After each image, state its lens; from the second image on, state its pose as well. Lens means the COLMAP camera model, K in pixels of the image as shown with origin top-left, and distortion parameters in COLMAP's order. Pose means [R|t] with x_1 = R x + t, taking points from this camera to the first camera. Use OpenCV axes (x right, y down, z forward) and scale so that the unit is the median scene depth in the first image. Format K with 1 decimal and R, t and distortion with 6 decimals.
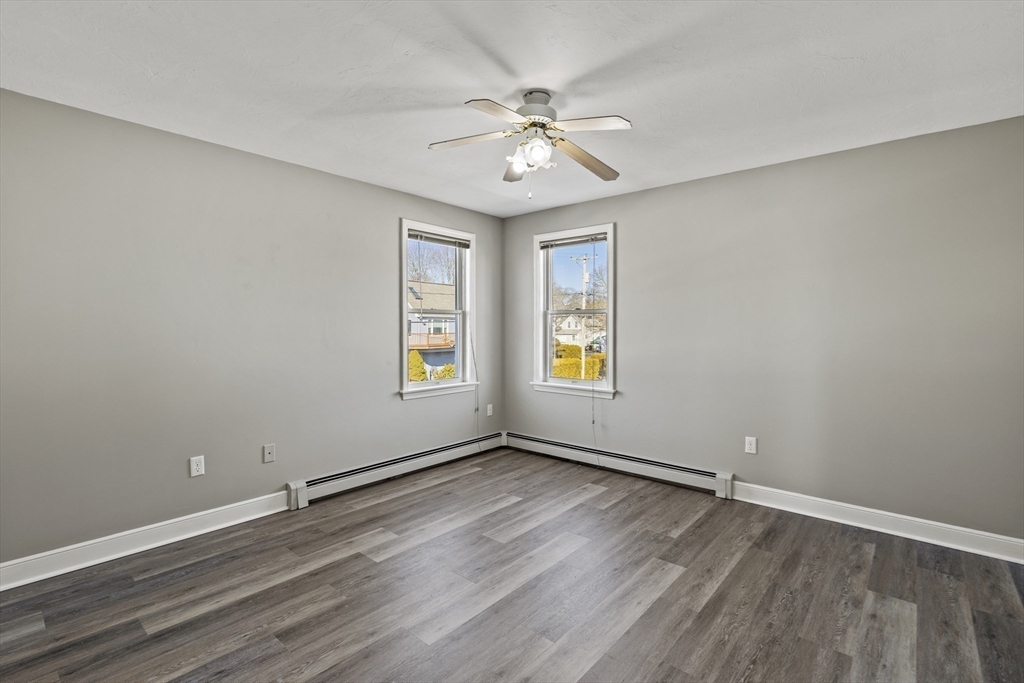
lens RADIAL K [[474.2, 0, 511.1], [0, 474.2, 338.2], [0, 0, 1]] dist [0.000763, 0.000109]
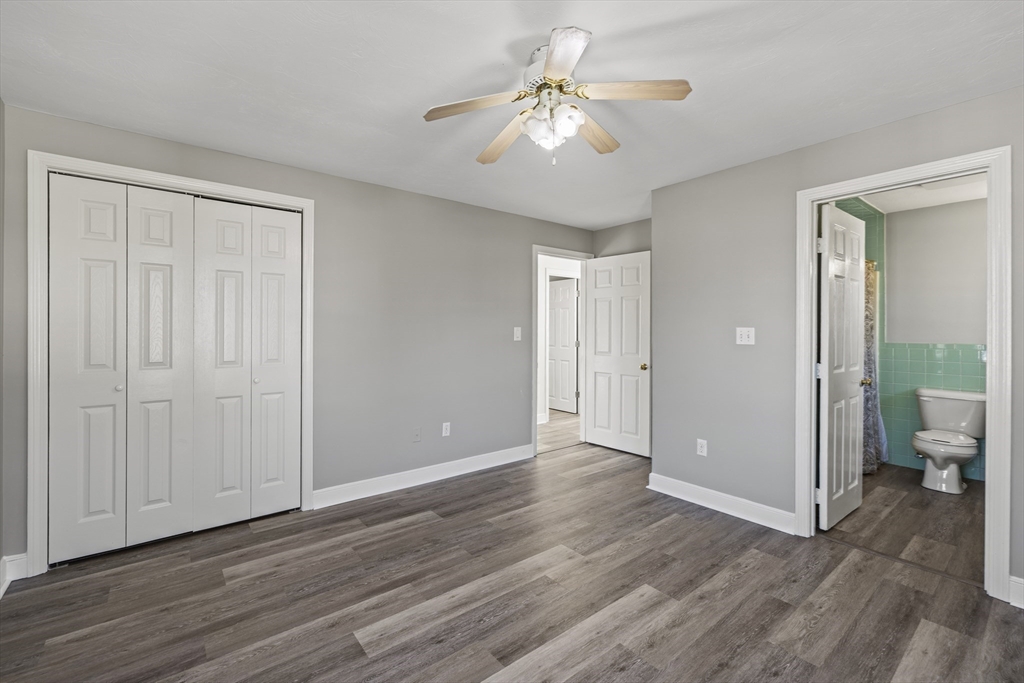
lens RADIAL K [[433.4, 0, 511.8], [0, 433.4, 335.2], [0, 0, 1]] dist [-0.001448, -0.000008]
pose [[-0.983644, -0.005871, 0.180027, -0.023828], [0.001396, 0.999190, 0.040214, -0.049876], [-0.180117, 0.039807, -0.982839, 1.908647]]
